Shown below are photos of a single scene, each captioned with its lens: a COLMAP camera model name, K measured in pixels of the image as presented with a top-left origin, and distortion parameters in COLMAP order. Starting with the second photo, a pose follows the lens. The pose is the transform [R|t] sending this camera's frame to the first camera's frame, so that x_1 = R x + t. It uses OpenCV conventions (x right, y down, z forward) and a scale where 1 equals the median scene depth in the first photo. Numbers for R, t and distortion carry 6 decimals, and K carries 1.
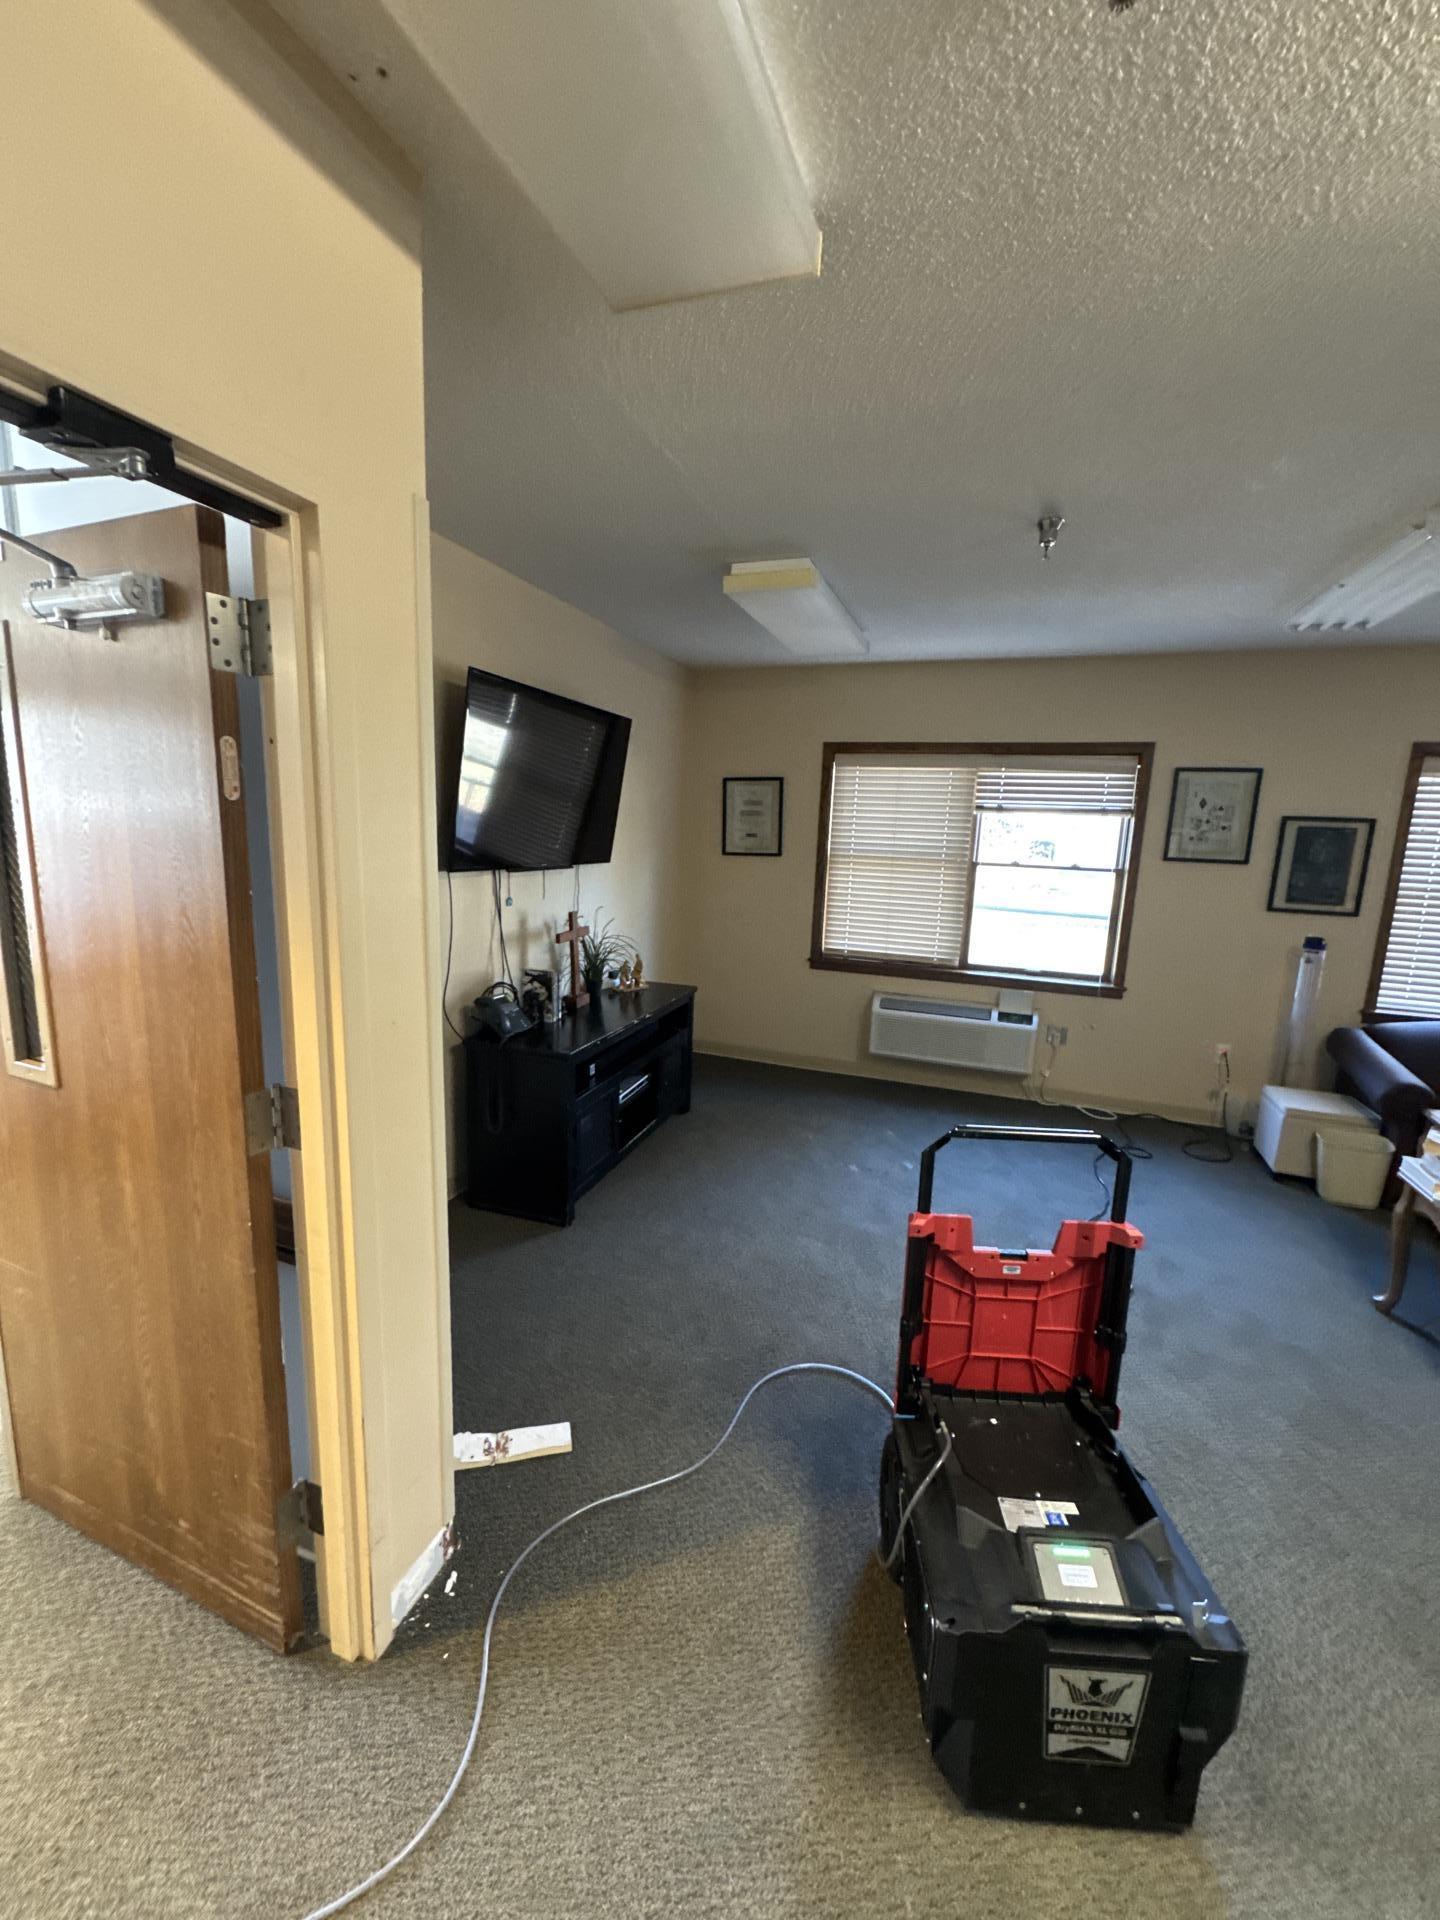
lens RADIAL K [[768.7, 0, 727.3], [0, 768.7, 963.4], [0, 0, 1]] dist [-0.001605, -0.000074]
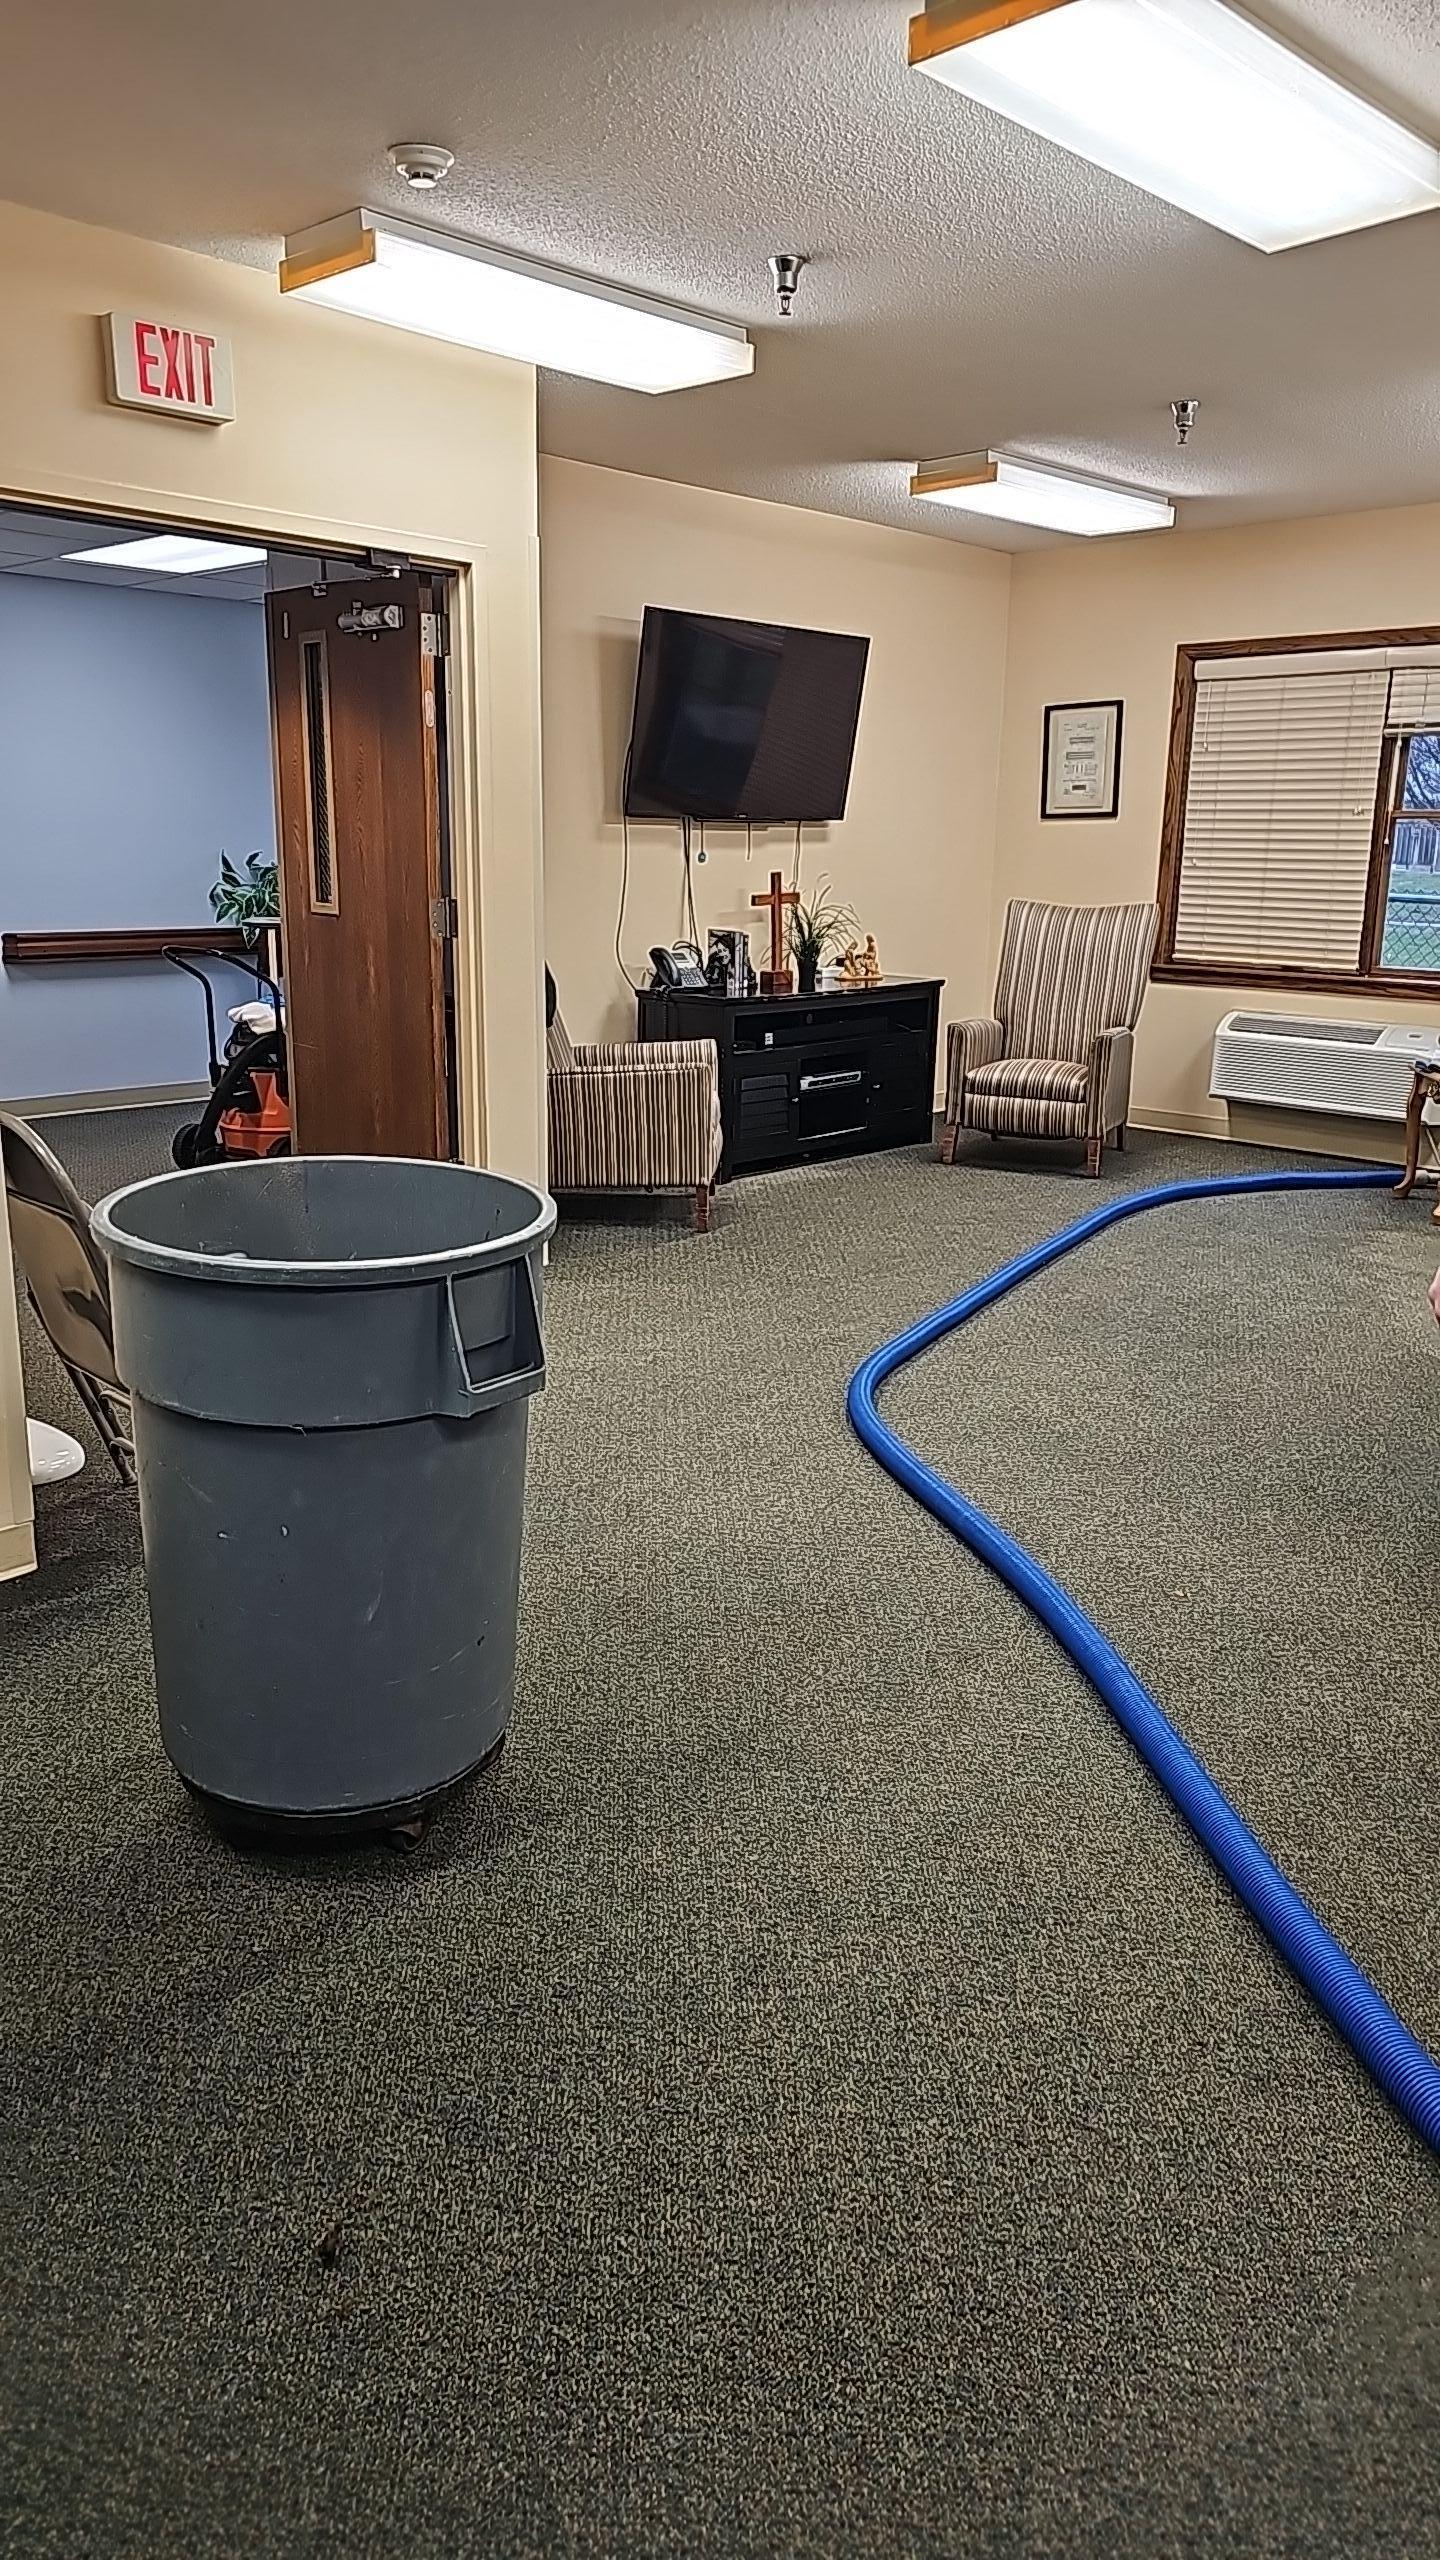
lens RADIAL K [[1686.0, 0, 734.8], [0, 1686.0, 1247.6], [0, 0, 1]] dist [0.067086, -0.044729]
pose [[0.910527, 0.075584, -0.406483, 0.498191], [-0.051154, 0.996189, 0.070652, 0.195235], [0.410274, -0.043537, 0.910923, -0.692066]]
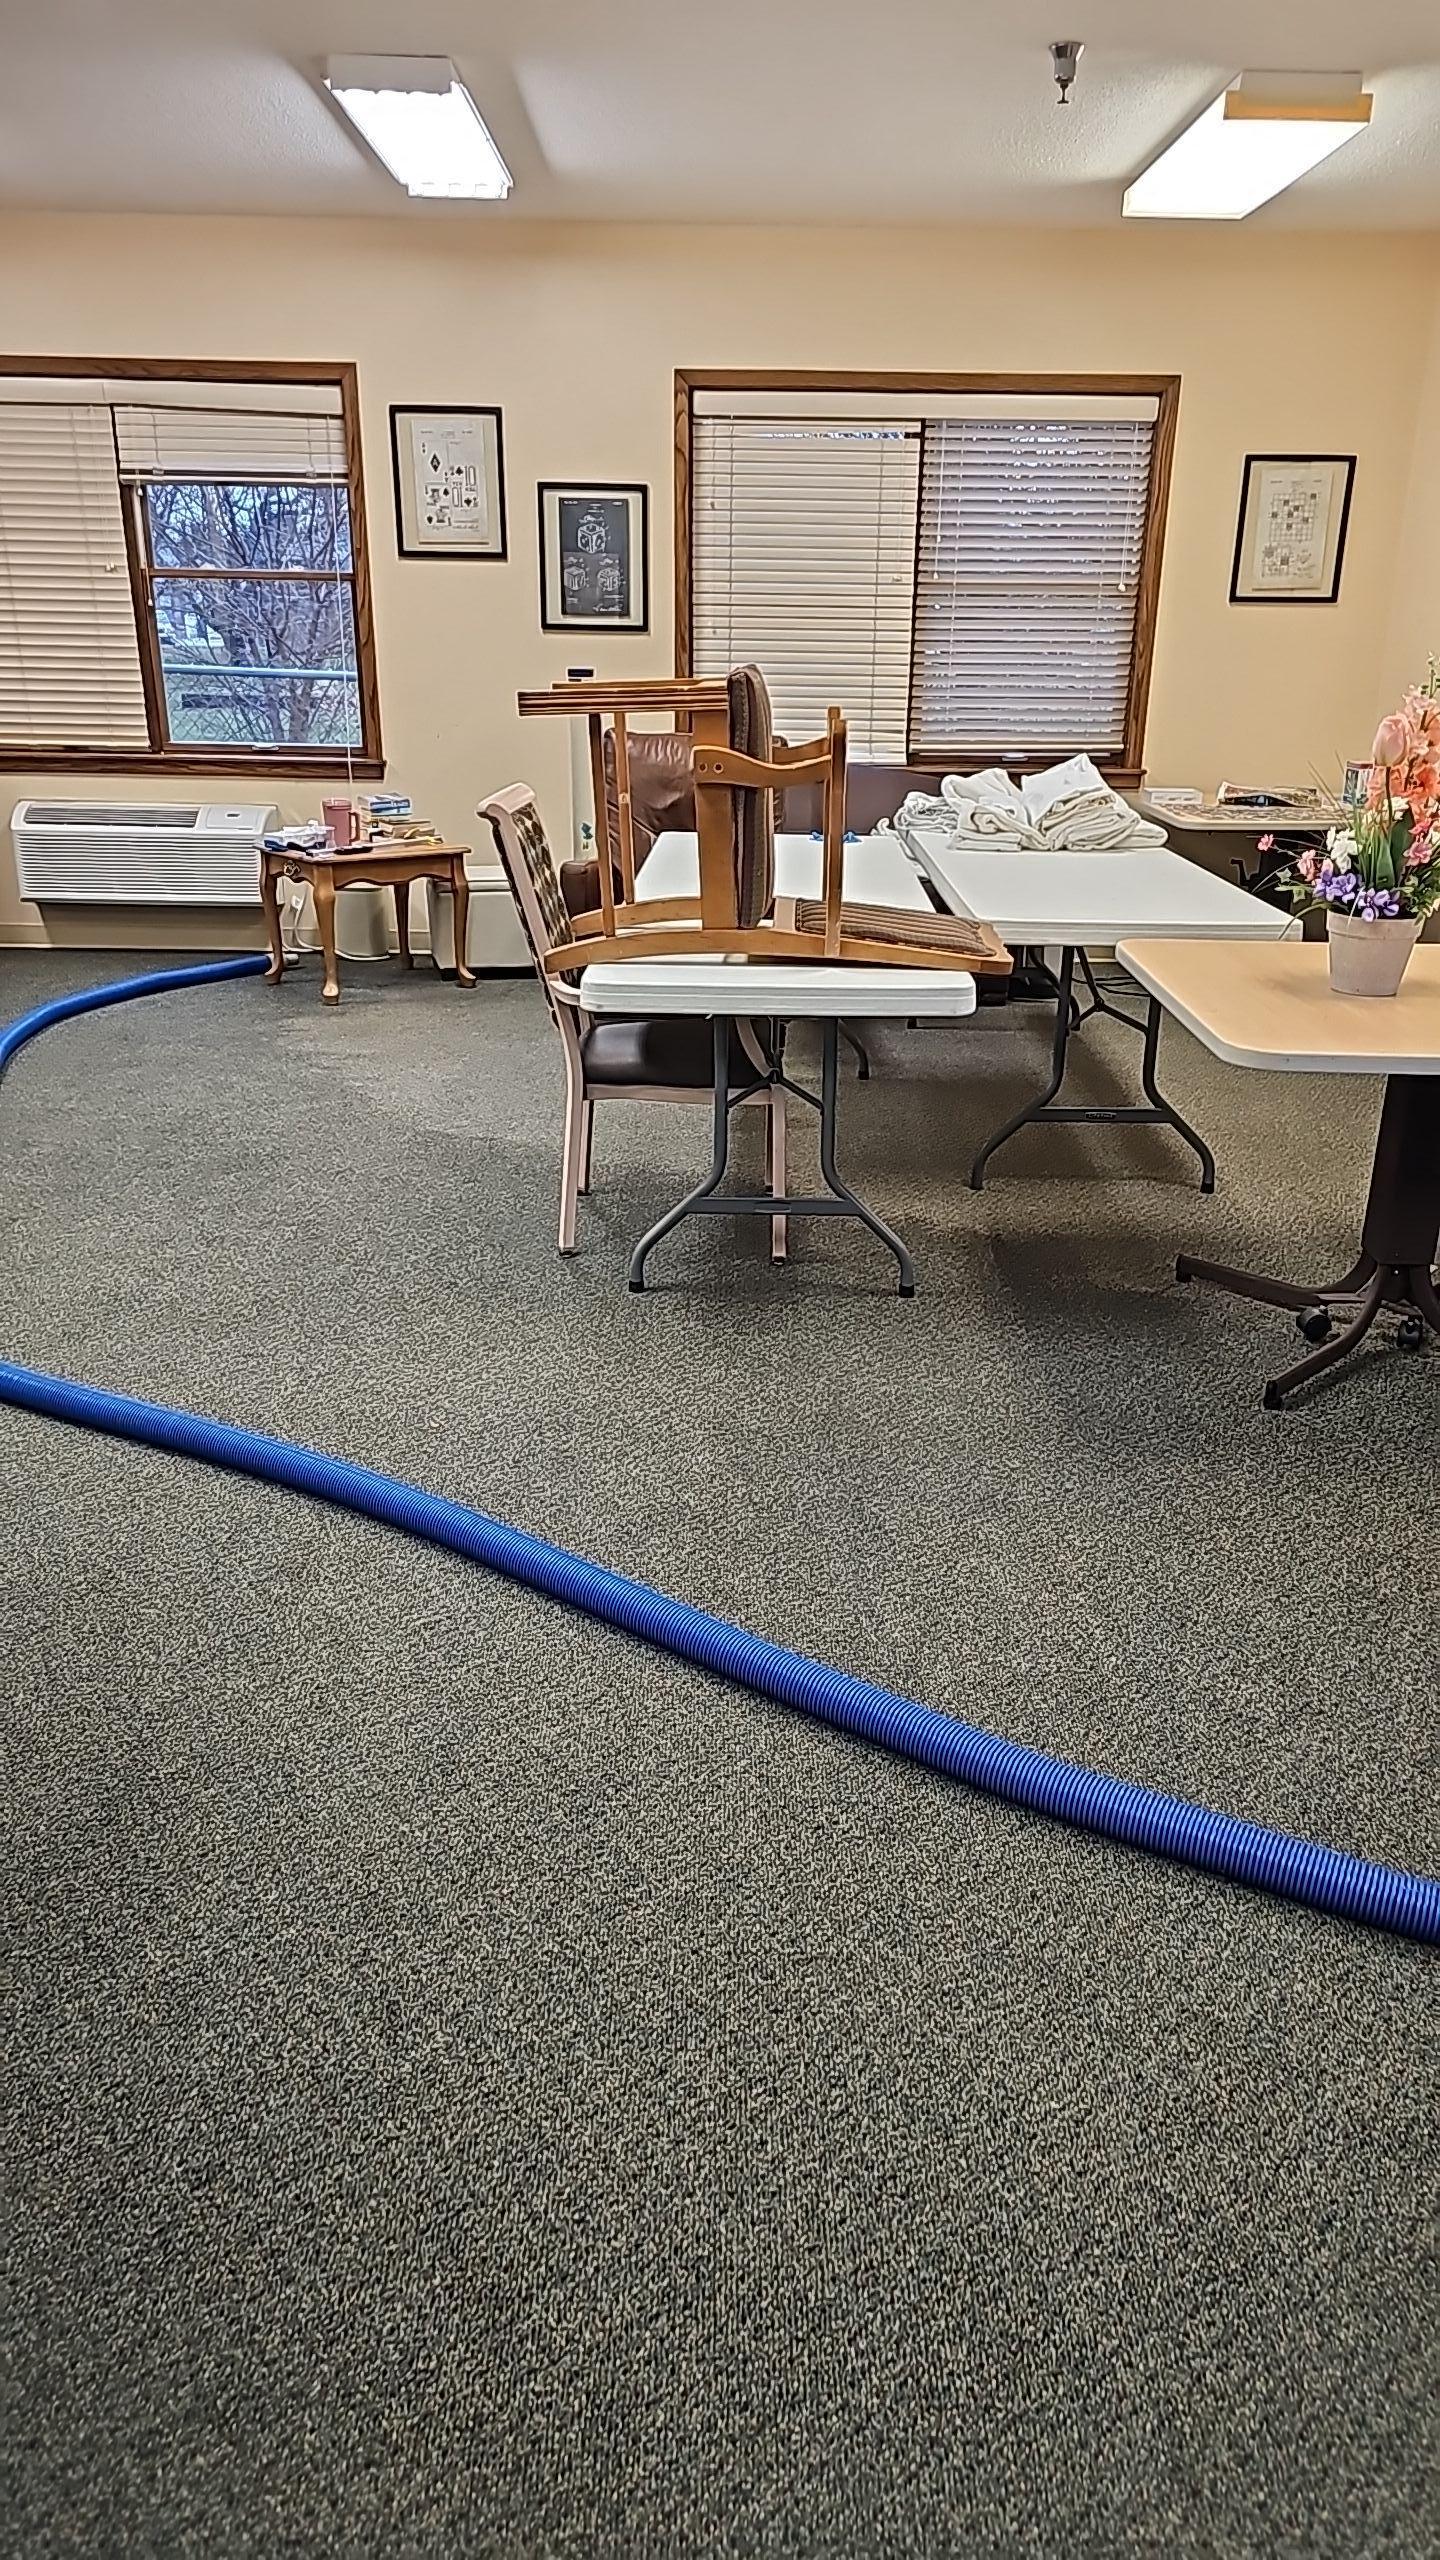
lens RADIAL K [[1671.1, 0, 720.0], [0, 1671.1, 1280.0], [0, 0, 1]] dist [0.071204, -0.061573]
pose [[0.938303, -0.151806, 0.310714, 0.280615], [0.083313, 0.971265, 0.222942, 0.183373], [-0.335629, -0.183300, 0.923988, -0.614064]]
